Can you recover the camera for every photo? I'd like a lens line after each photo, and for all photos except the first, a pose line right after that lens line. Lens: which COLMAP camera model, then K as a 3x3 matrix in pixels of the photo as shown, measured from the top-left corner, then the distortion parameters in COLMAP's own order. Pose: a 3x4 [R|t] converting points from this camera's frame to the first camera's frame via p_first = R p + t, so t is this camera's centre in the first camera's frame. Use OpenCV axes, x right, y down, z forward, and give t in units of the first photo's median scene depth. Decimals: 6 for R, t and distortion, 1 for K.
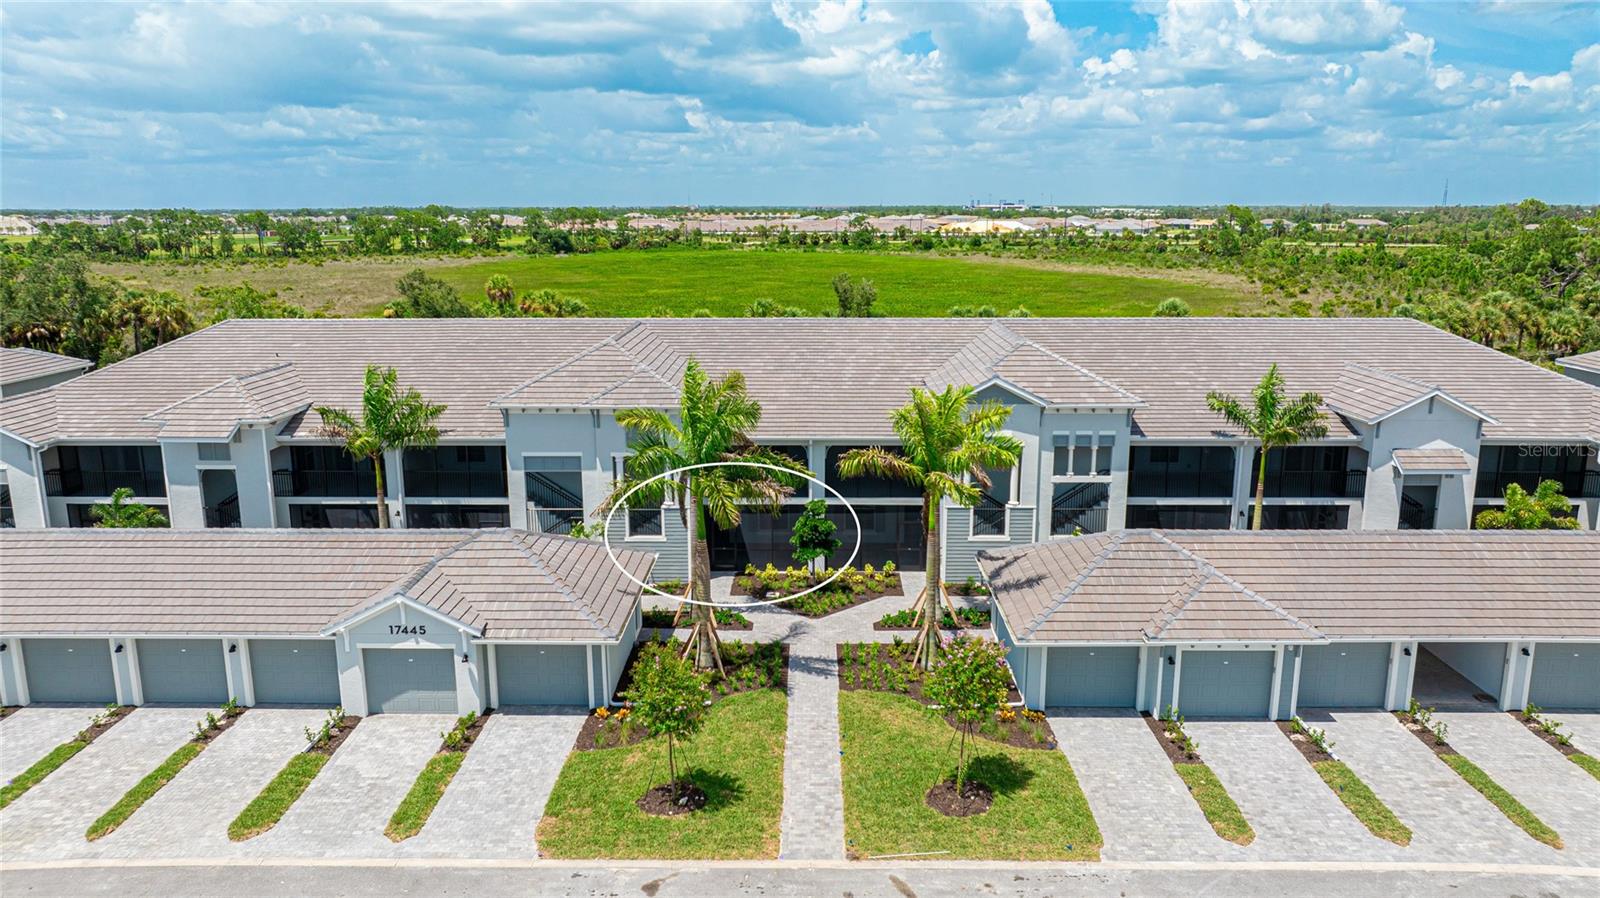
lens RADIAL K [[1190.0, 0, 800.0], [0, 1190.0, 449.0], [0, 0, 1]] dist [-0.025977, -0.001869]
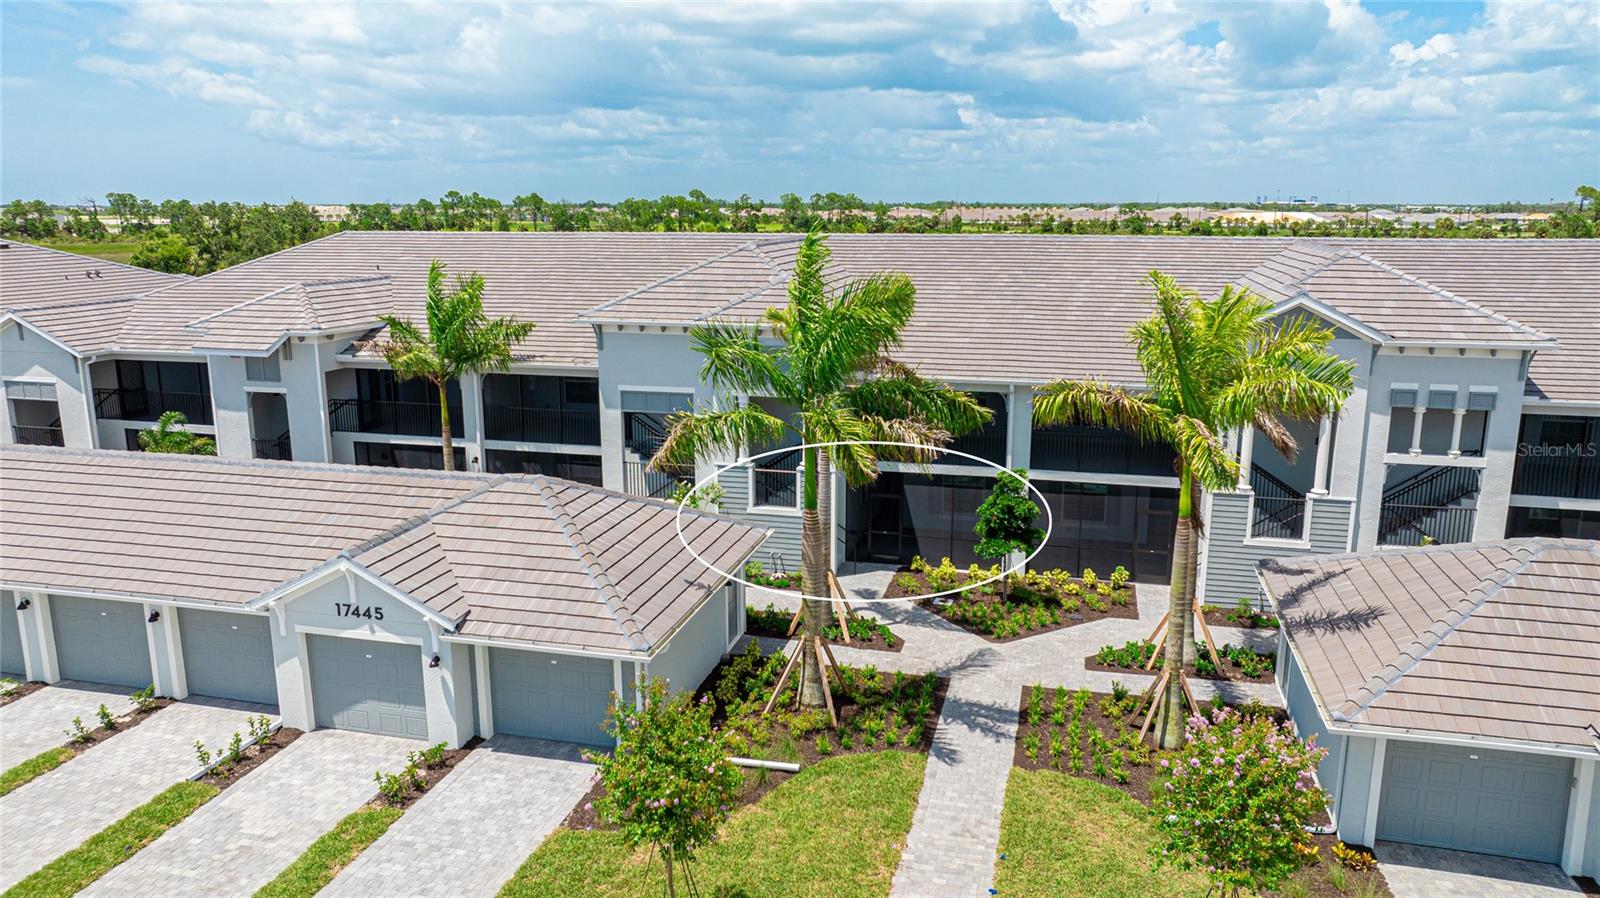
lens RADIAL K [[1118.8, 0, 800.0], [0, 1118.8, 449.0], [0, 0, 1]] dist [-0.064349, 0.083575]
pose [[0.971094, 0.049669, -0.233471, 0.043041], [-0.050368, 0.998726, 0.002972, 0.034694], [0.233321, 0.008873, 0.972359, 0.338145]]
